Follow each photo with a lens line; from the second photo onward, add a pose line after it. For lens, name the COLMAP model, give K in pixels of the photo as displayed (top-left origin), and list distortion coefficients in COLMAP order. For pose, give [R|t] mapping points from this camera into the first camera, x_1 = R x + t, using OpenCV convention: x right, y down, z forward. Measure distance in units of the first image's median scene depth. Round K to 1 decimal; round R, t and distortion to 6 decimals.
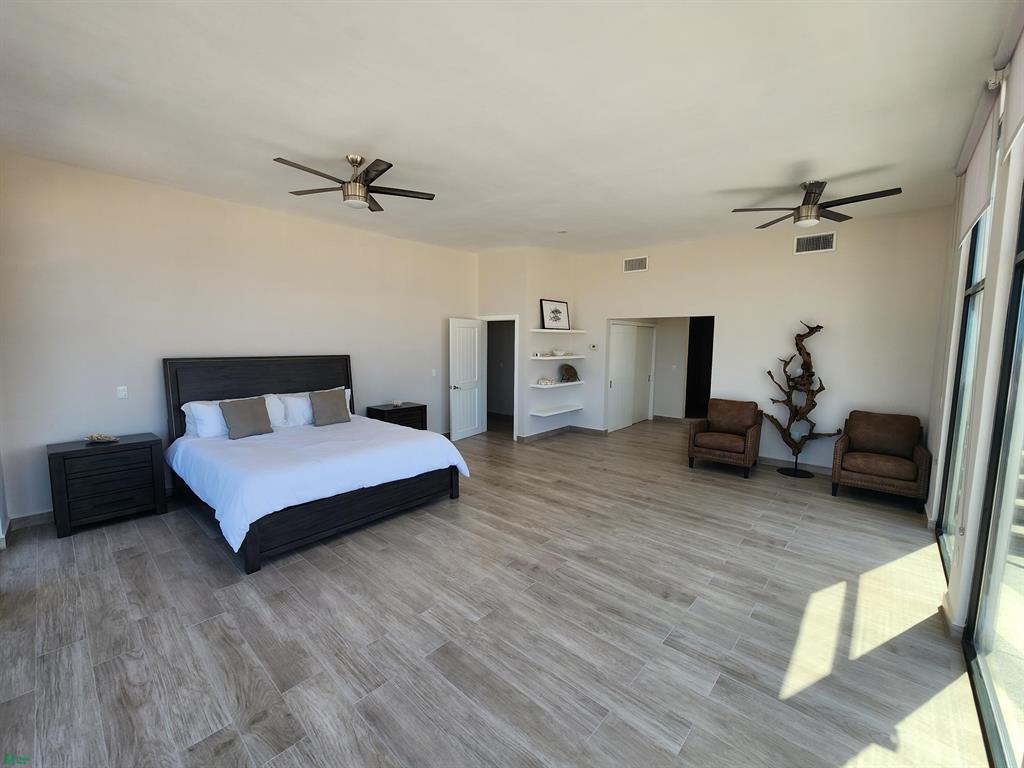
lens RADIAL K [[416.8, 0, 512.0], [0, 416.8, 384.0], [0, 0, 1]] dist [0.000913, 0.000075]
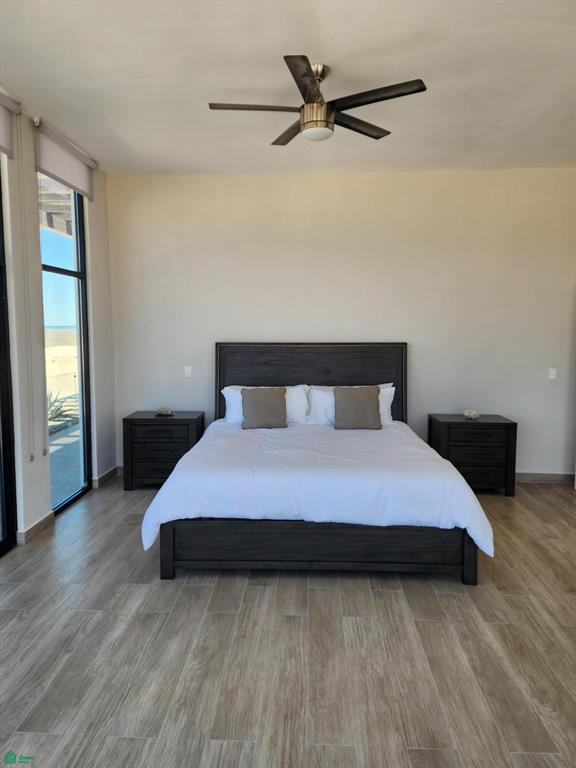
lens RADIAL K [[510.0, 0, 286.3], [0, 510.0, 372.3], [0, 0, 1]] dist [0.091585, -0.081077]
pose [[0.631910, 0.060358, -0.772688, 0.301361], [-0.073331, 0.997147, 0.017921, -0.025101], [0.771565, 0.045337, 0.634533, 0.375424]]
